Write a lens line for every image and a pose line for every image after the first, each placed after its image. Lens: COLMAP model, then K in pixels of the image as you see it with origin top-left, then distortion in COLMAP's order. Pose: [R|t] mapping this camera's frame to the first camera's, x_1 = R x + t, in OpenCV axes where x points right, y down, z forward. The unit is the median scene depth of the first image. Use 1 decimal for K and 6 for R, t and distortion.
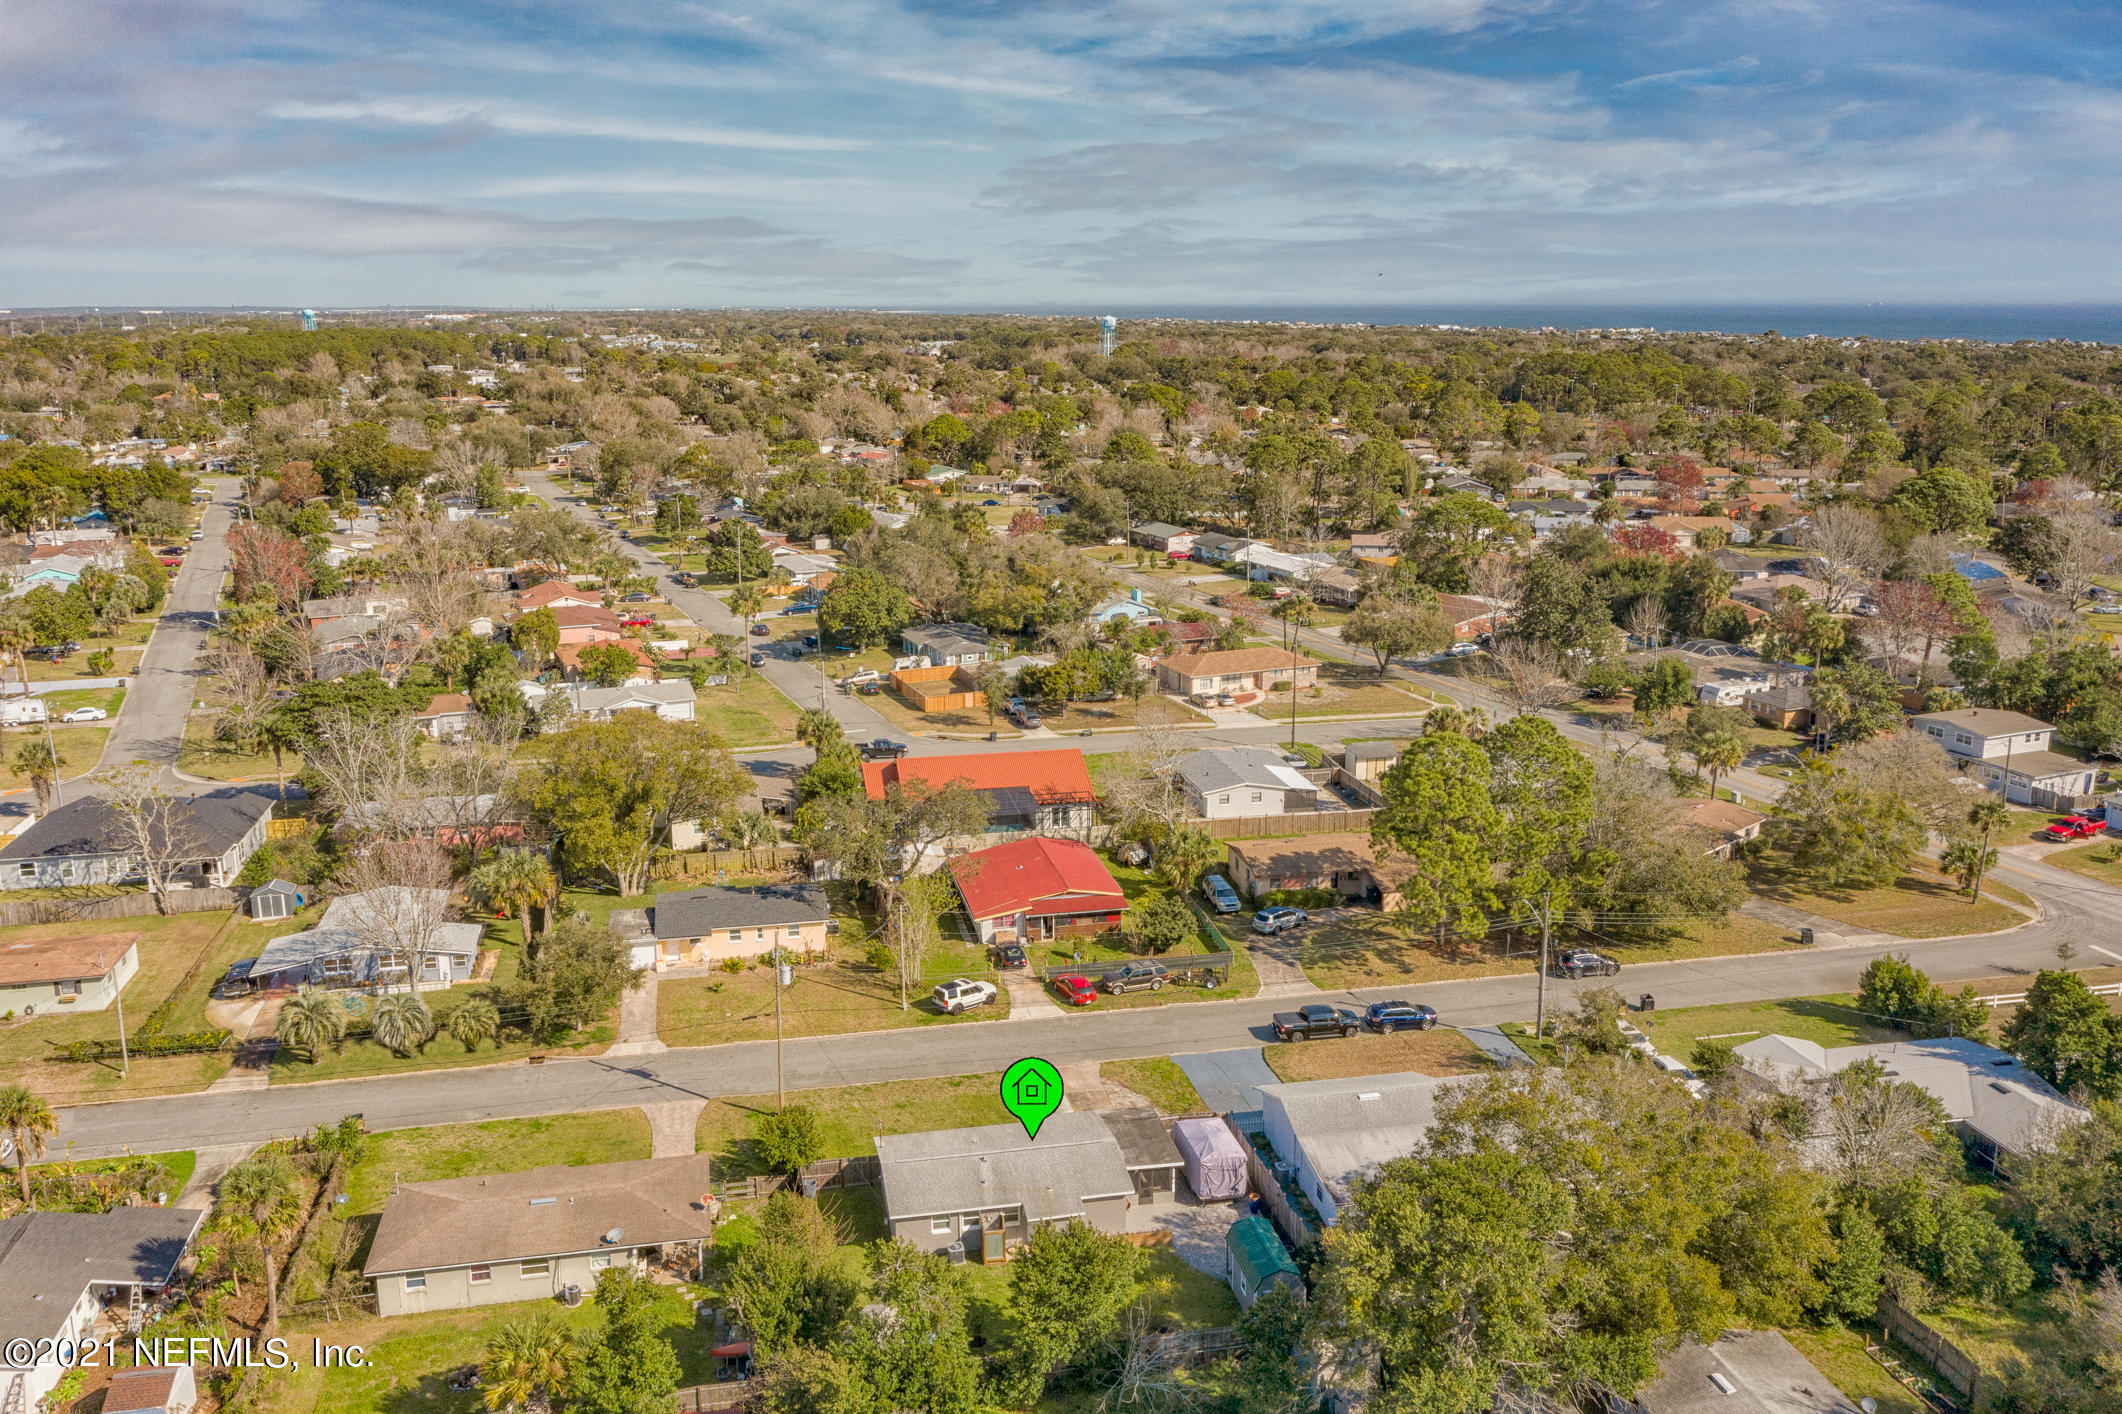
lens RADIAL K [[1735.2, 0, 1061.0], [0, 1735.2, 707.0], [0, 0, 1]] dist [0.000447, 0.002841]
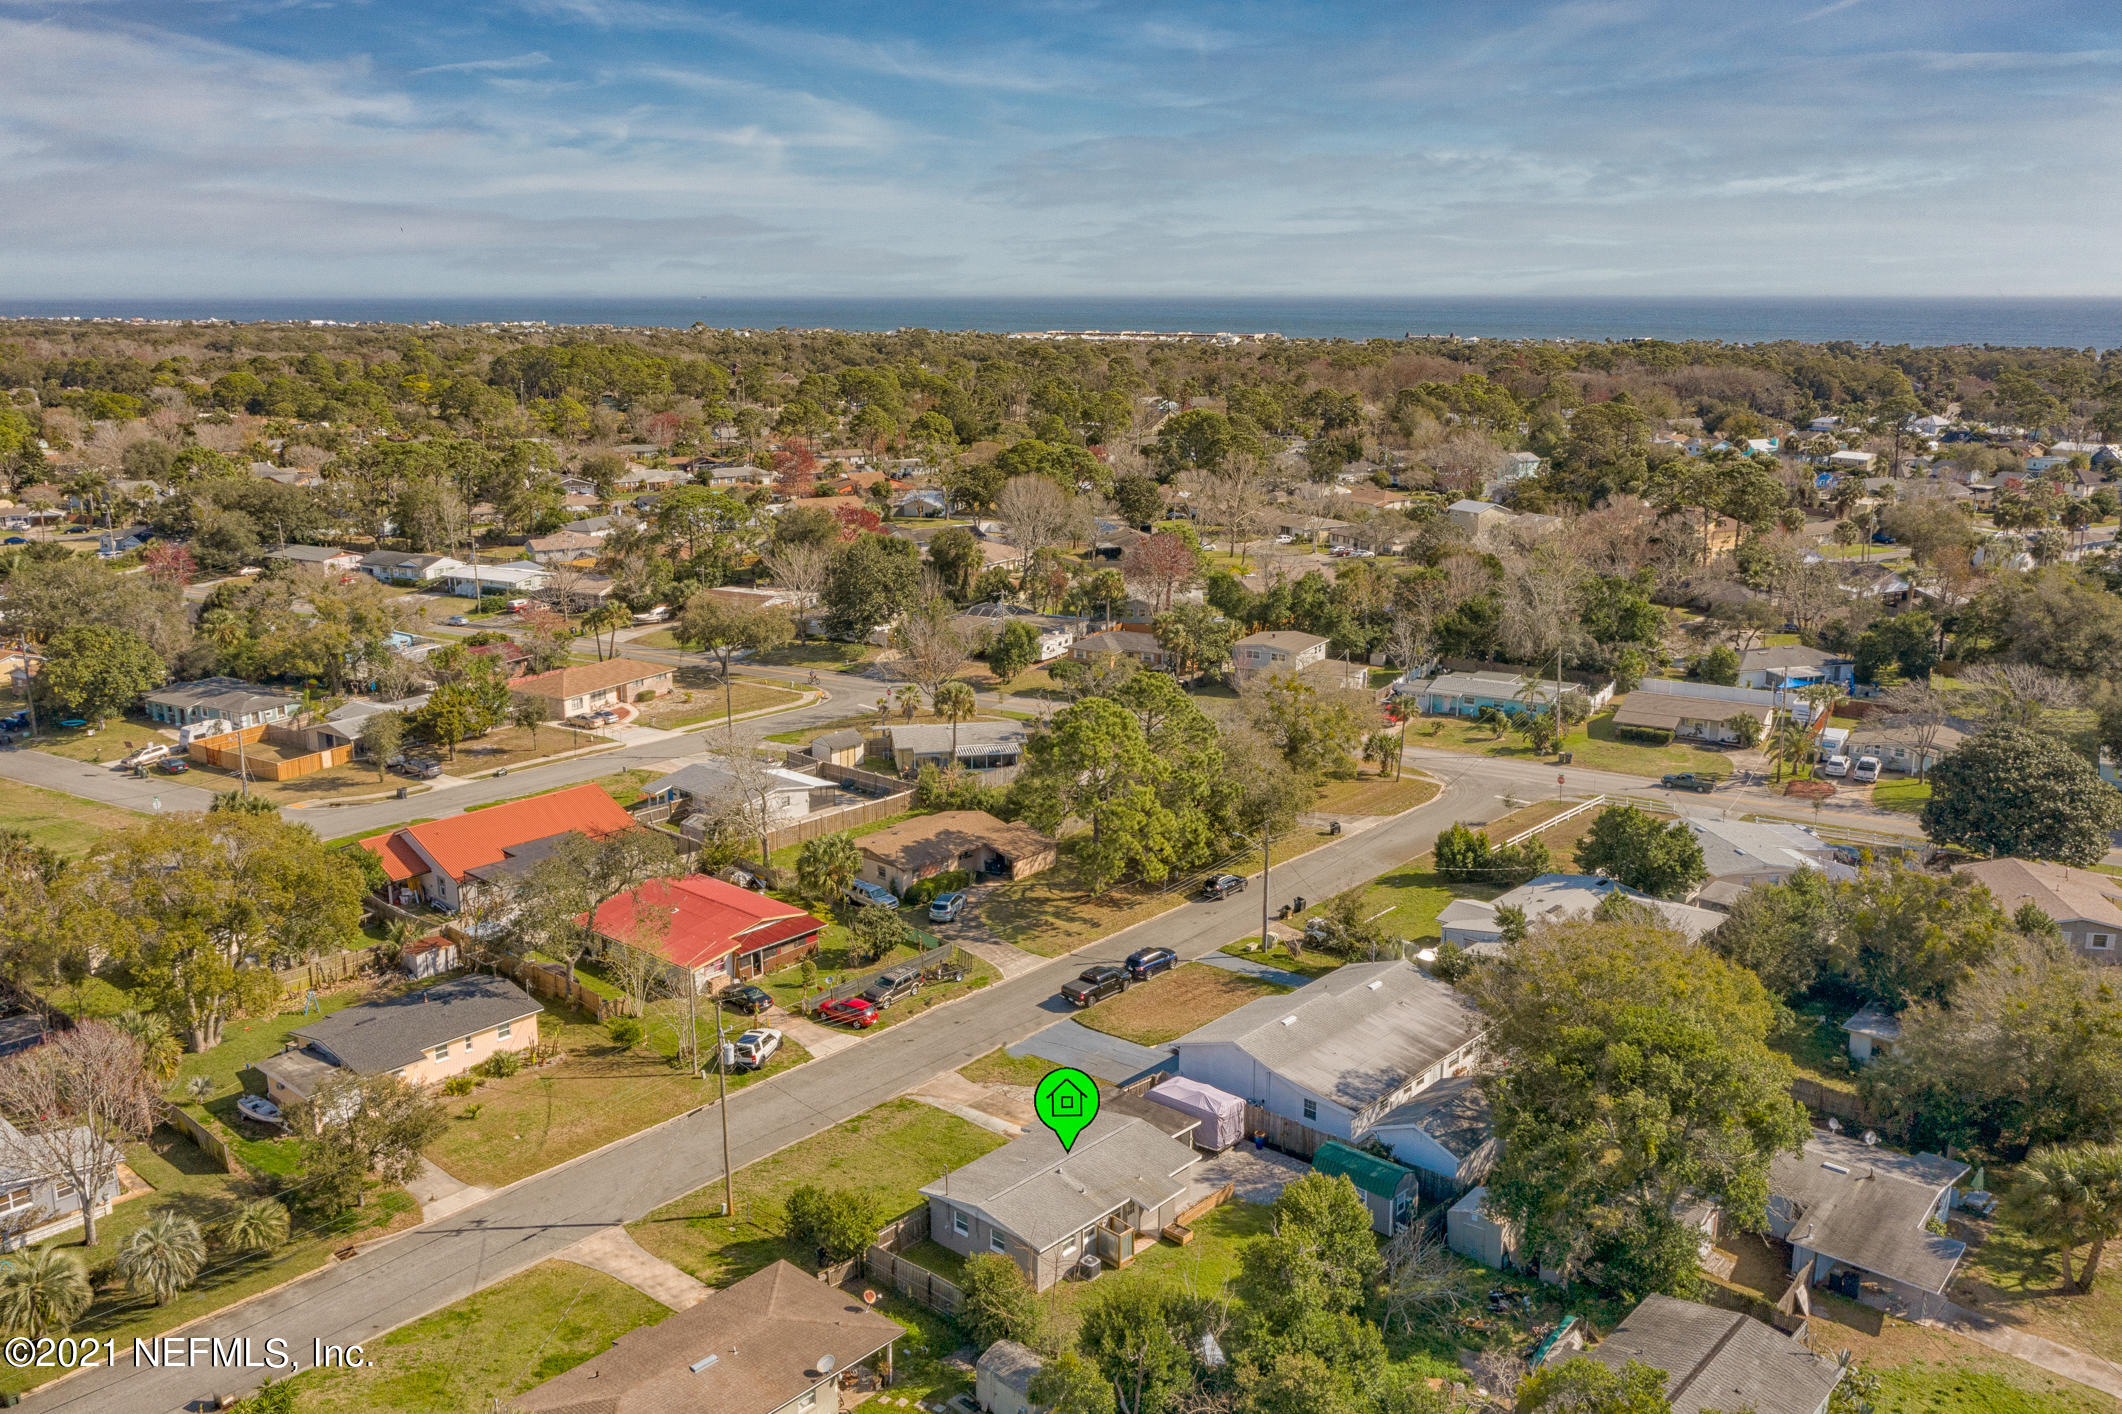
lens RADIAL K [[1758.1, 0, 1061.0], [0, 1758.1, 707.0], [0, 0, 1]] dist [0.005092, -0.001831]
pose [[0.806261, -0.137712, 0.575308, -0.402318], [0.137544, 0.989513, 0.044101, -0.028250], [-0.575348, 0.043573, 0.816747, 0.128377]]
